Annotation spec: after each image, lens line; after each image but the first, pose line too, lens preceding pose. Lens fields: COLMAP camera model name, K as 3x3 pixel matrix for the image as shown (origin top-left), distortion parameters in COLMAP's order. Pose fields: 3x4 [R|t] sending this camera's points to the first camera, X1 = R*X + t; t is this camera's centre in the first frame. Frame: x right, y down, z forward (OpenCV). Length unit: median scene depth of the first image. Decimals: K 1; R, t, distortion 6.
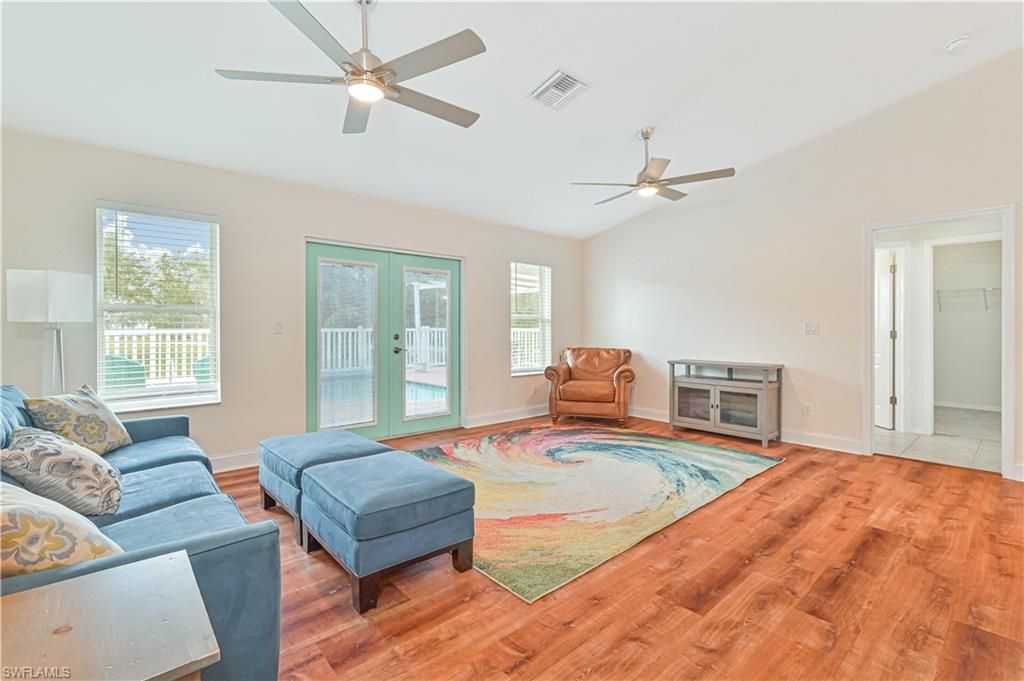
lens RADIAL K [[460.1, 0, 512.9], [0, 460.1, 331.6], [0, 0, 1]] dist [0.001082, 0.000111]
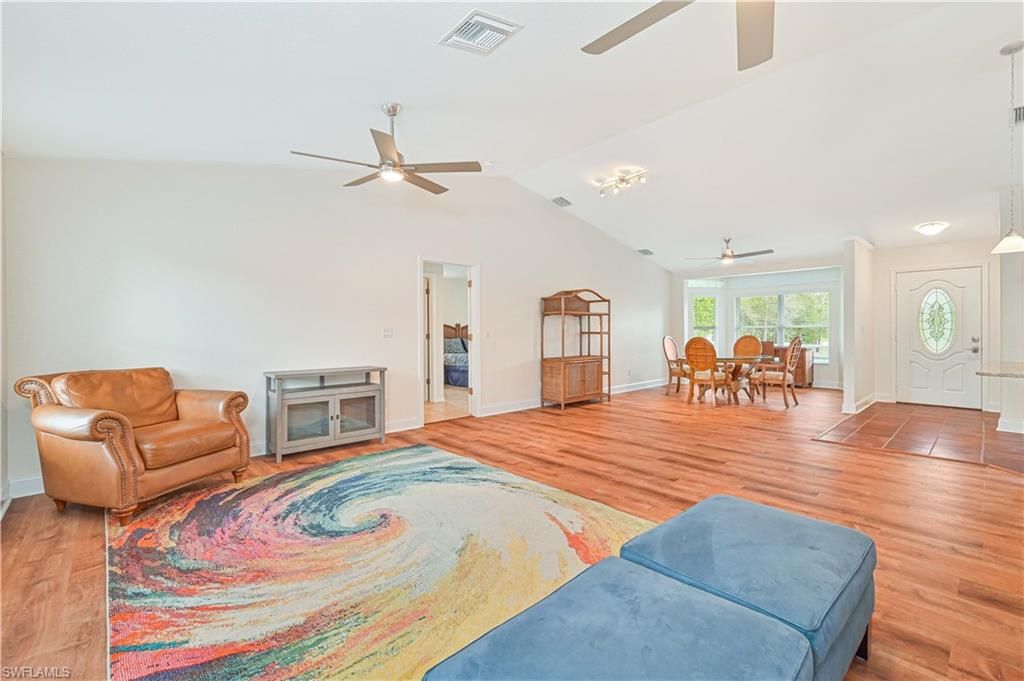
lens RADIAL K [[438.8, 0, 515.1], [0, 438.8, 330.0], [0, 0, 1]] dist [-0.001077, 0.000175]
pose [[-0.013007, 0.003108, 0.999911, -0.561397], [0.014323, 0.999893, -0.002922, -0.007250], [-0.999813, 0.014284, -0.013050, 0.809771]]
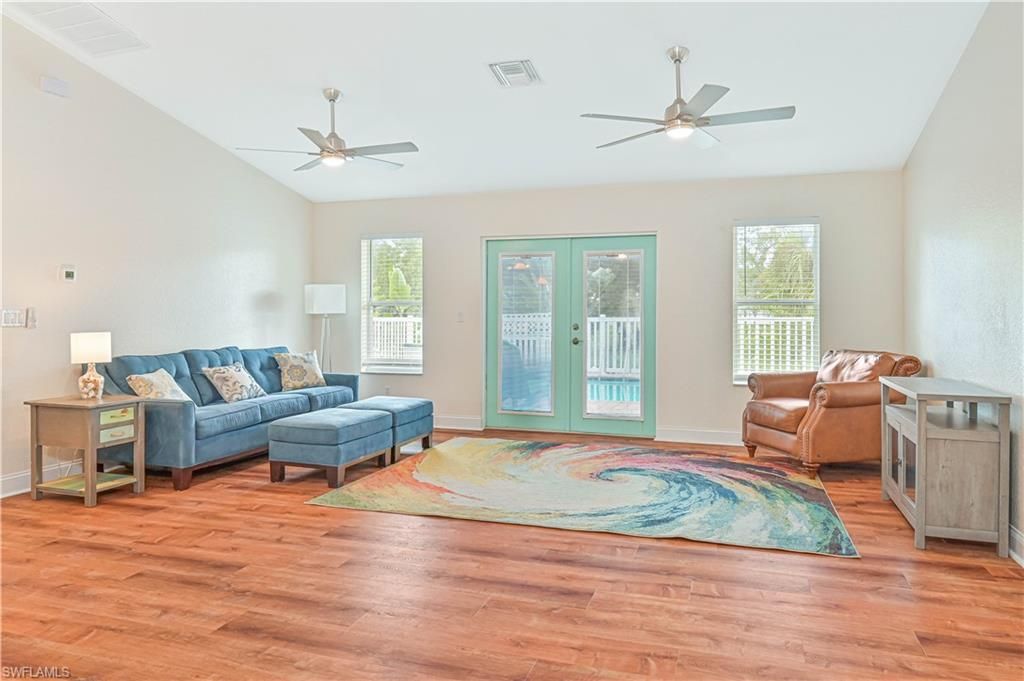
lens RADIAL K [[696.7, 0, 514.8], [0, 696.7, 315.6], [0, 0, 1]] dist [0.000926, 0.000682]
pose [[0.494819, 0.001421, -0.868995, 1.166798], [-0.007175, 0.999971, -0.002450, -0.008974], [0.868966, 0.007447, 0.494815, 0.234364]]
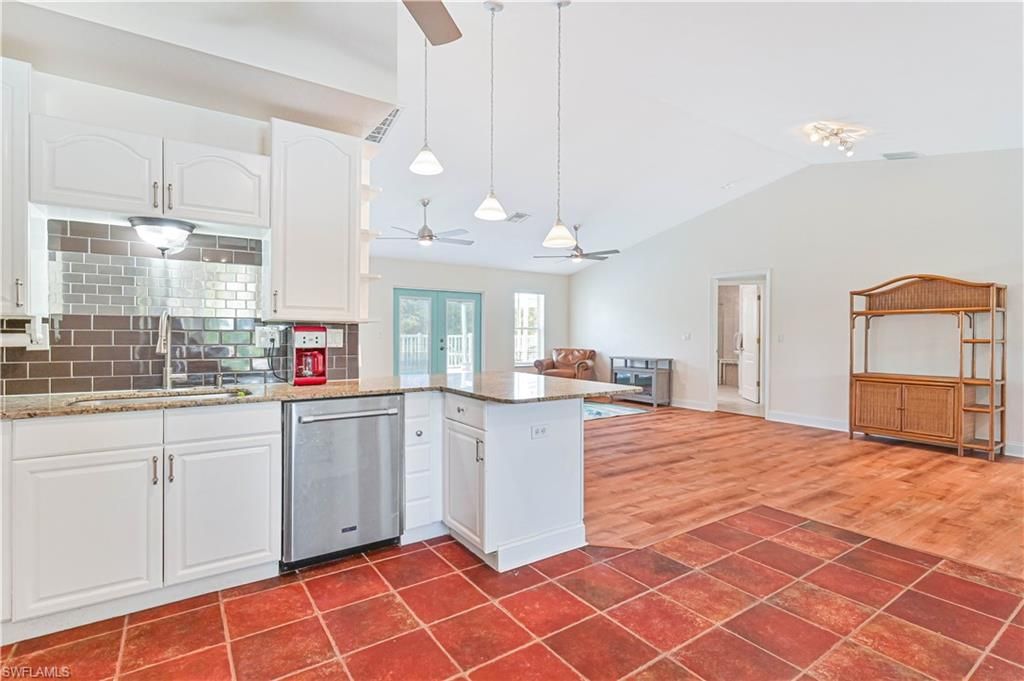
lens RADIAL K [[488.4, 0, 512.0], [0, 488.4, 340.5], [0, 0, 1]] dist [0.000329, 0.000094]
pose [[0.991615, 0.005622, -0.129104, 0.300202], [-0.005006, 0.999974, 0.005094, 0.002188], [0.129130, -0.004405, 0.991618, -0.958047]]
